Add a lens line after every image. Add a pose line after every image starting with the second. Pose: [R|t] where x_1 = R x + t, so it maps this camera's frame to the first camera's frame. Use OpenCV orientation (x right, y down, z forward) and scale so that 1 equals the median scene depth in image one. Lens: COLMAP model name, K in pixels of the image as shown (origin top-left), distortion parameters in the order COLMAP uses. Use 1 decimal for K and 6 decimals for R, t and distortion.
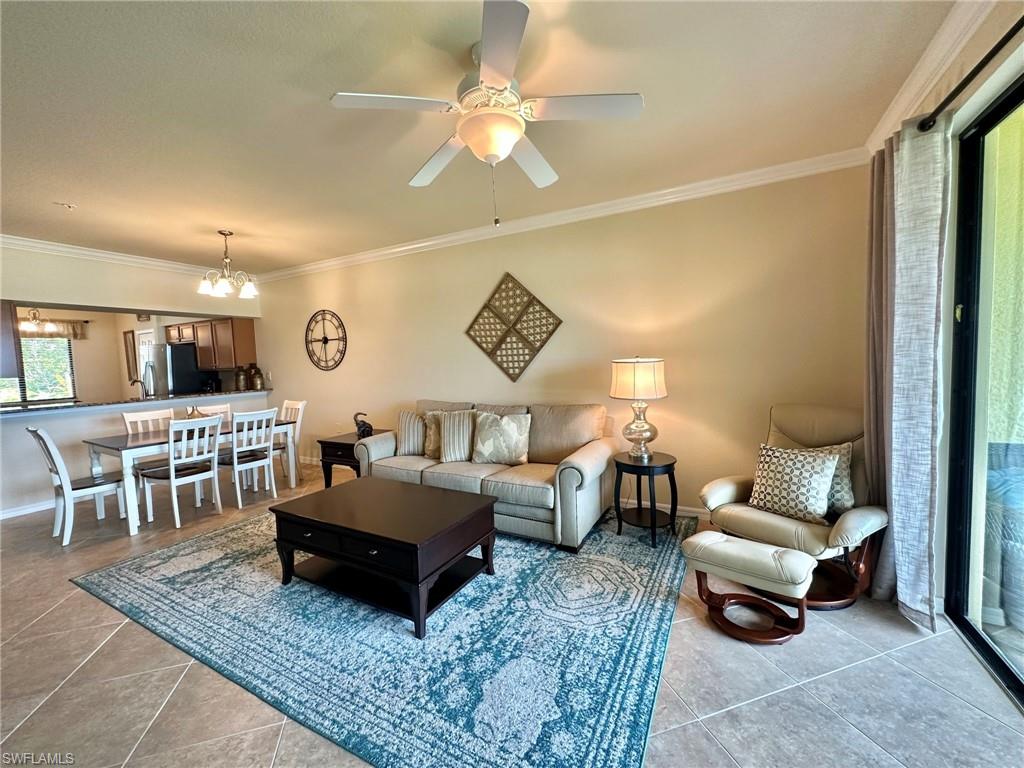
lens RADIAL K [[411.5, 0, 512.0], [0, 411.5, 384.0], [0, 0, 1]] dist [0.000202, -0.000029]
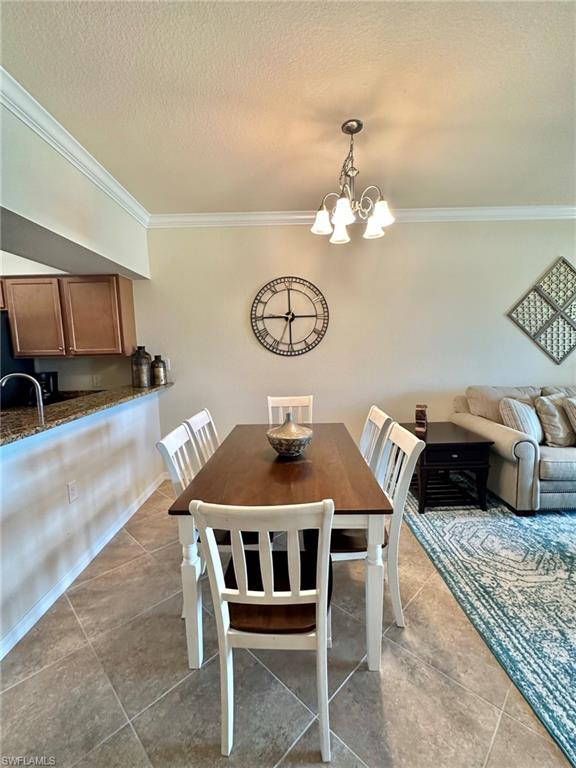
lens RADIAL K [[348.0, 0, 288.0], [0, 348.0, 384.0], [0, 0, 1]] dist [-0.000659, -0.000104]
pose [[0.879247, -0.037788, 0.474864, -0.866098], [0.024052, 0.999099, 0.034971, -0.004281], [-0.475758, -0.019327, 0.879364, 0.479797]]
